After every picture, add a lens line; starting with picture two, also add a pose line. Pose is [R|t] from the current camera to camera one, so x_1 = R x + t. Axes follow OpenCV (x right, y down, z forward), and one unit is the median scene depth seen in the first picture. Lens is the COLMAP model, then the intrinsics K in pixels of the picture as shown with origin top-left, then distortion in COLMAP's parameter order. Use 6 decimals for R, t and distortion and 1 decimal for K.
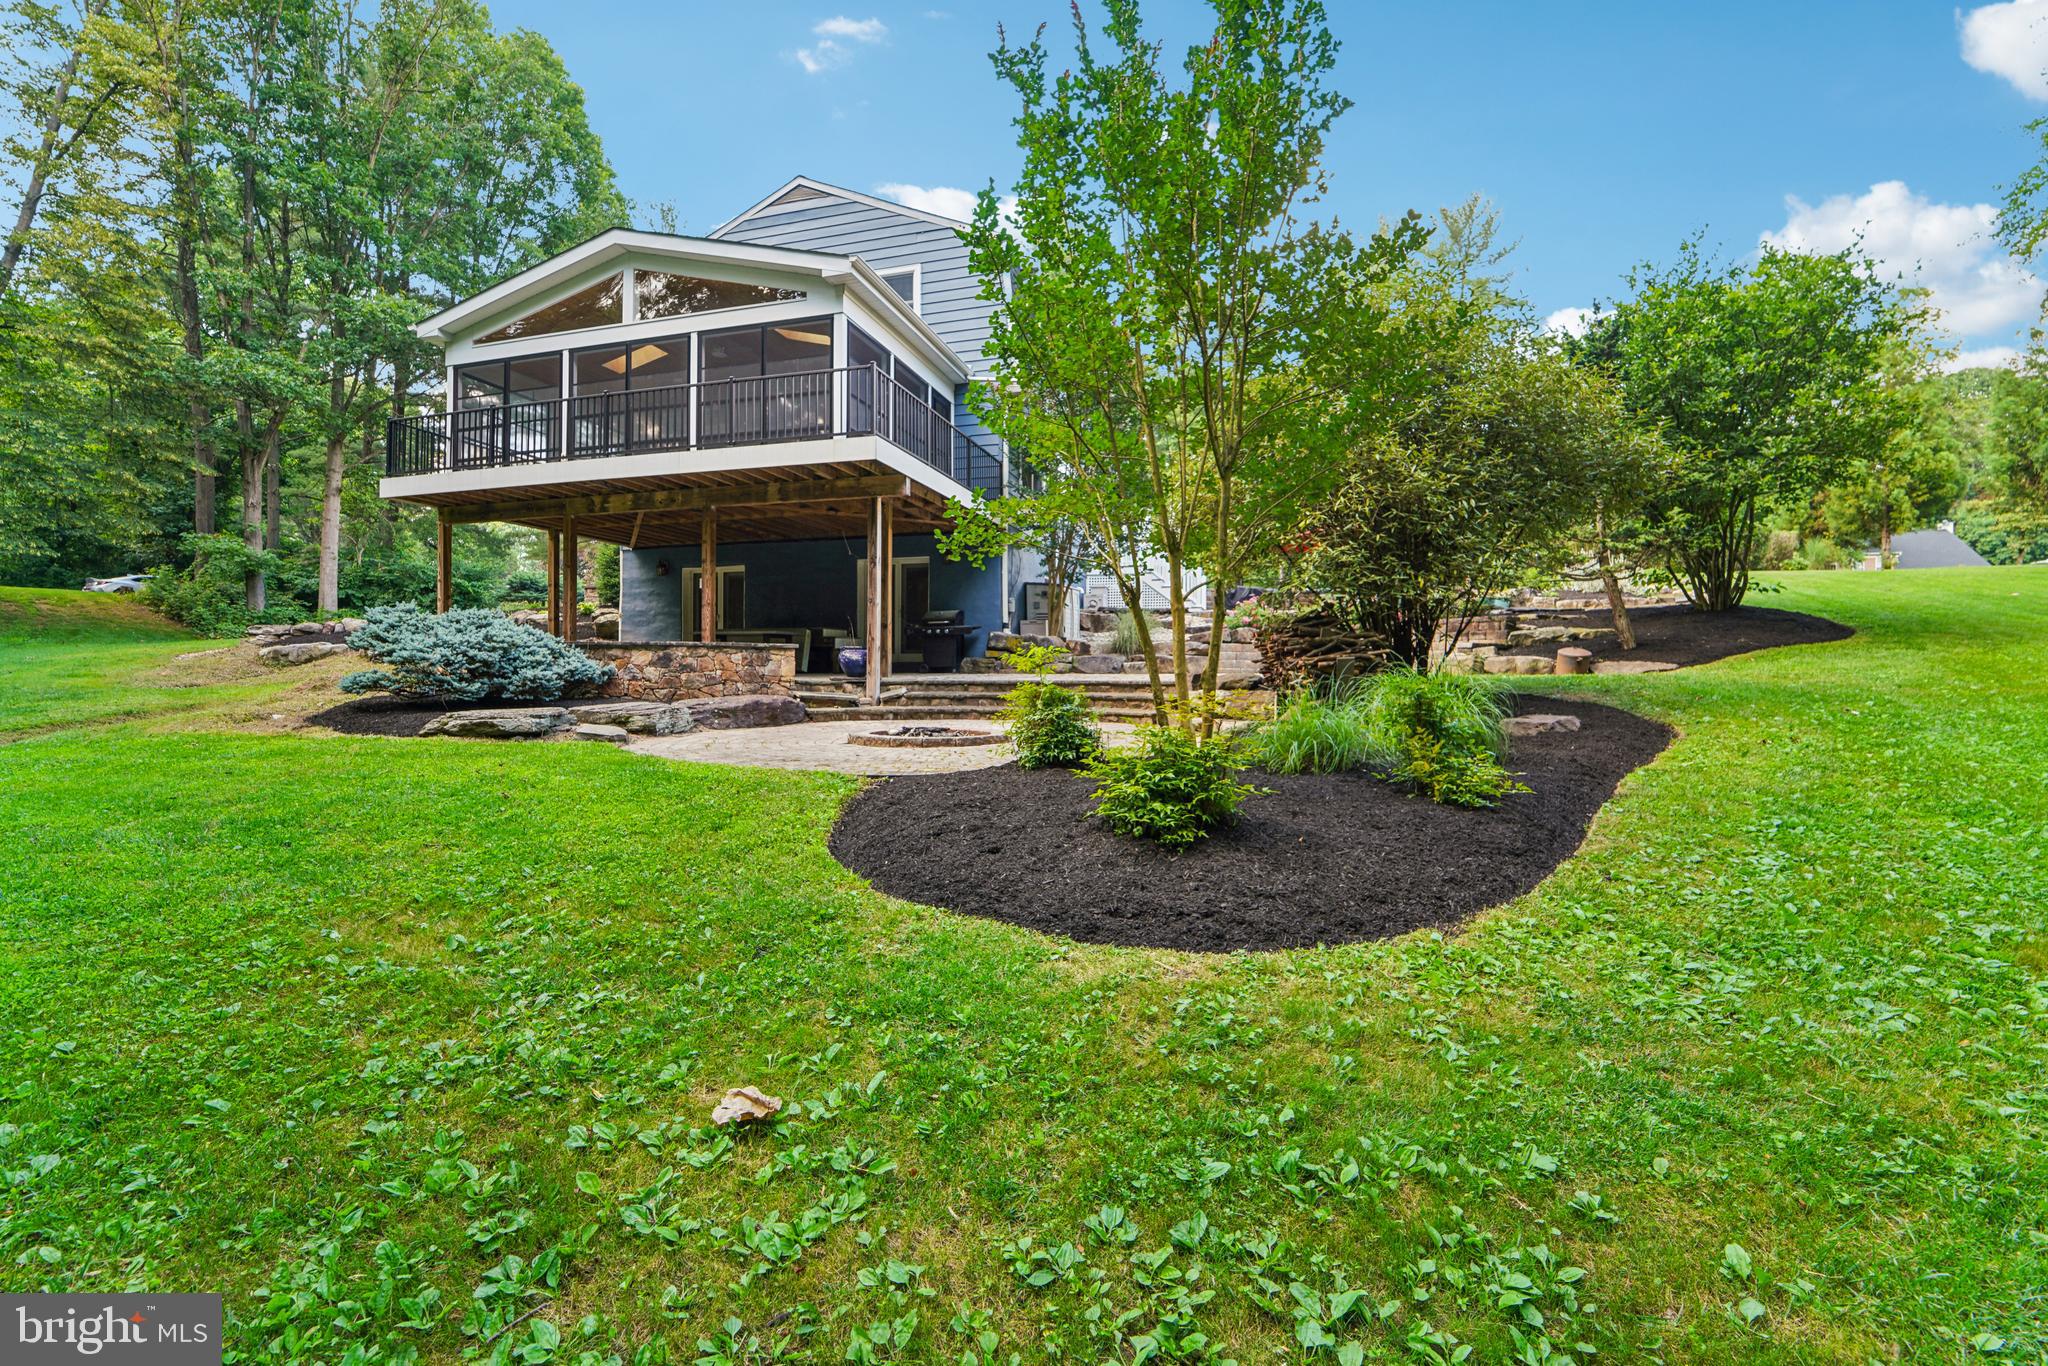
lens RADIAL K [[847.9, 0, 1032.1], [0, 847.9, 679.7], [0, 0, 1]] dist [-0.018722, -0.000442]
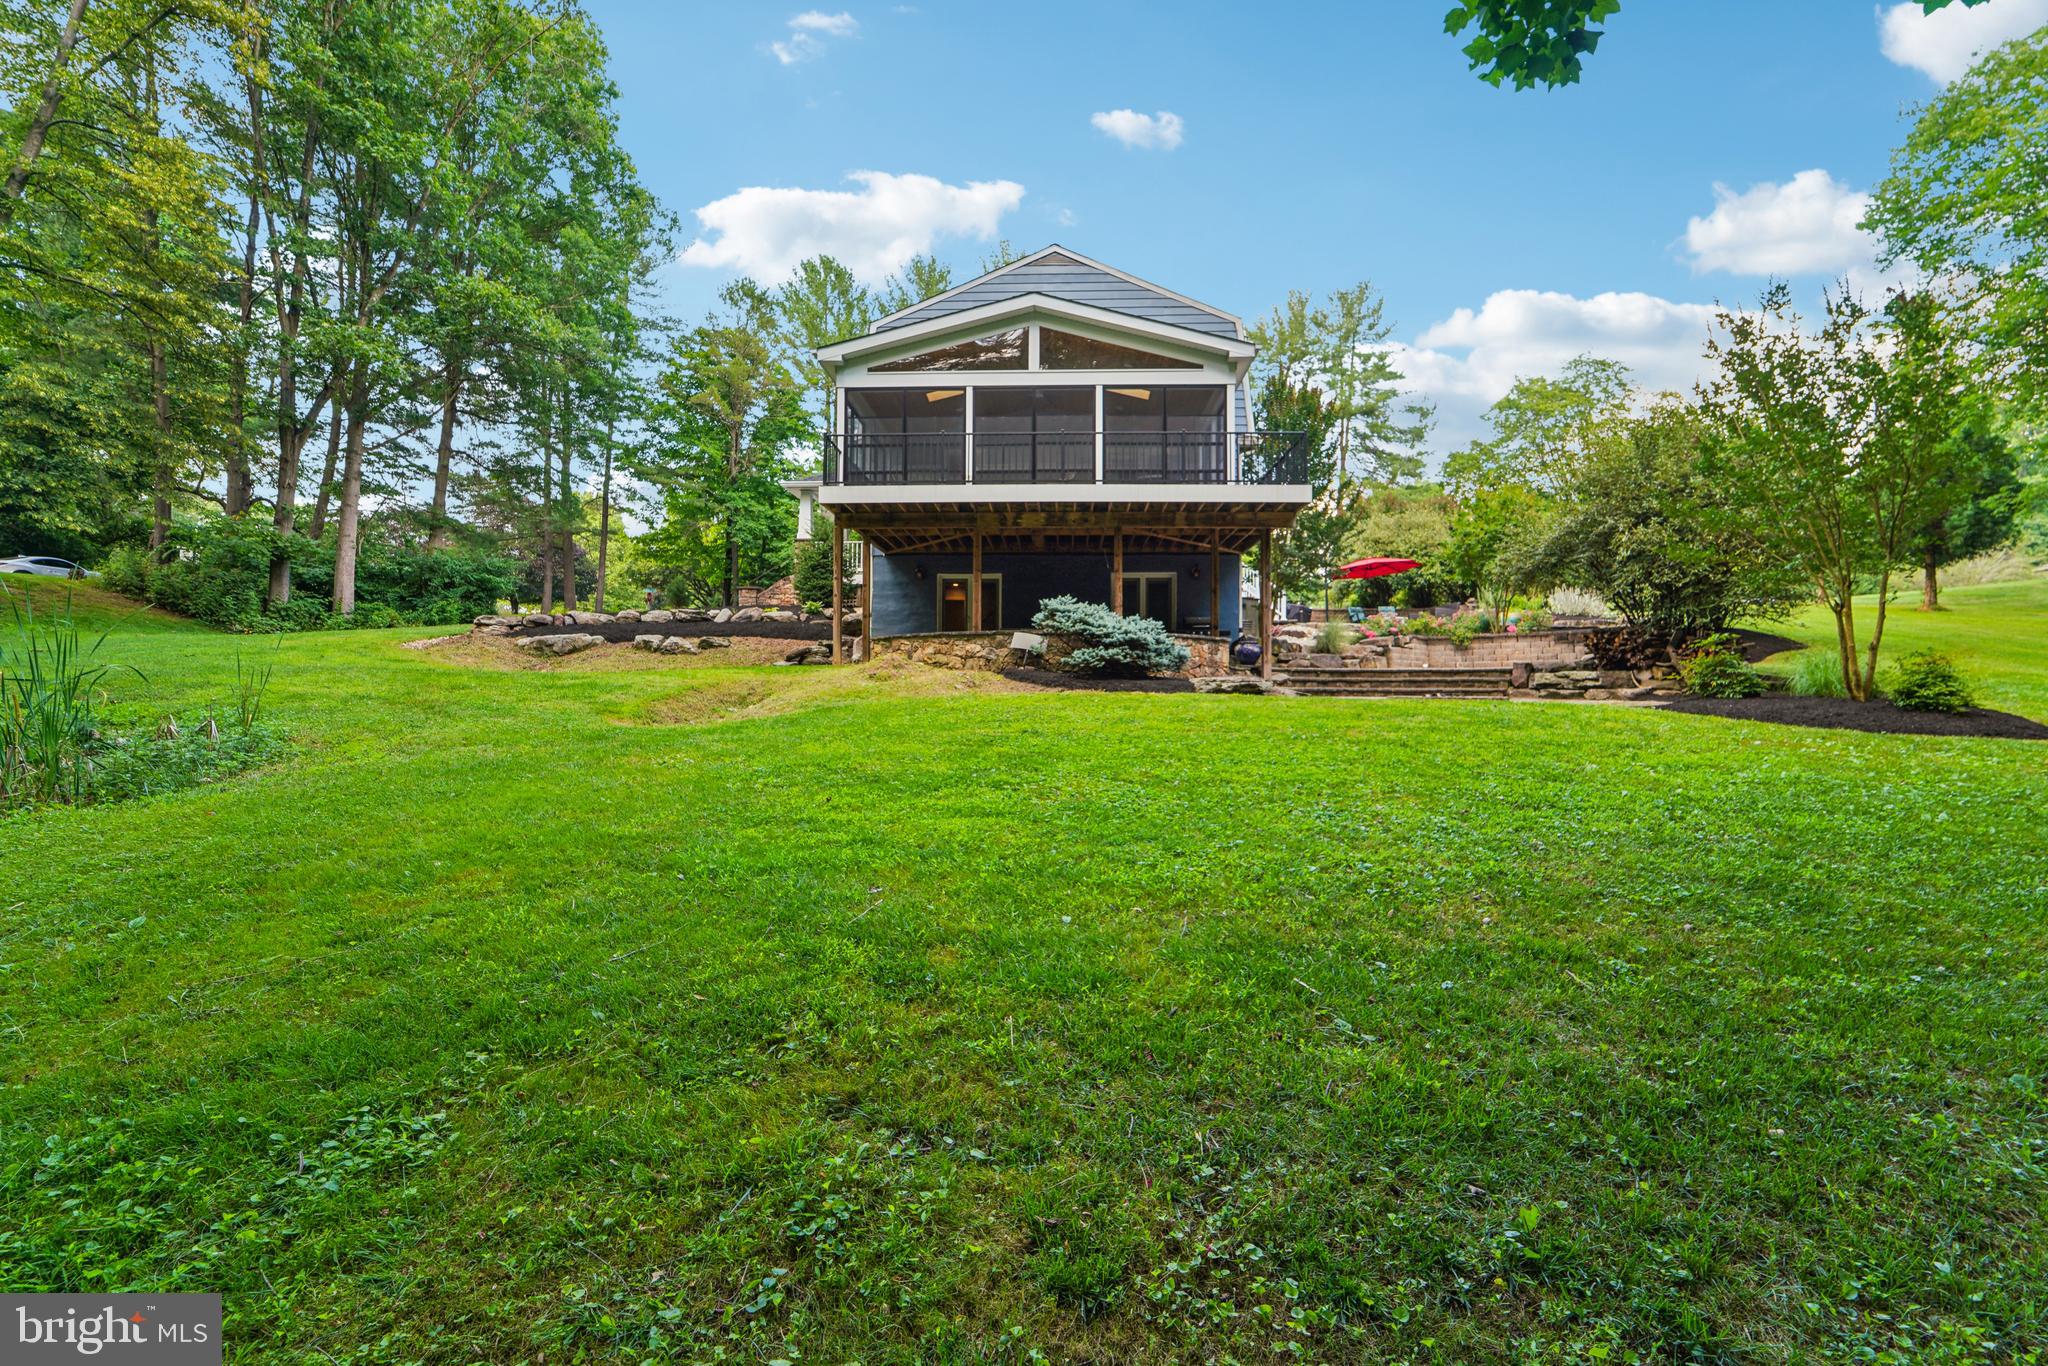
lens RADIAL K [[847.9, 0, 1010.0], [0, 847.9, 686.5], [0, 0, 1]] dist [-0.018722, -0.000442]
pose [[0.974460, 0.004898, 0.224510, -0.808501], [-0.002577, 0.999940, -0.010632, 0.041528], [-0.224548, 0.009782, 0.974414, -0.173343]]
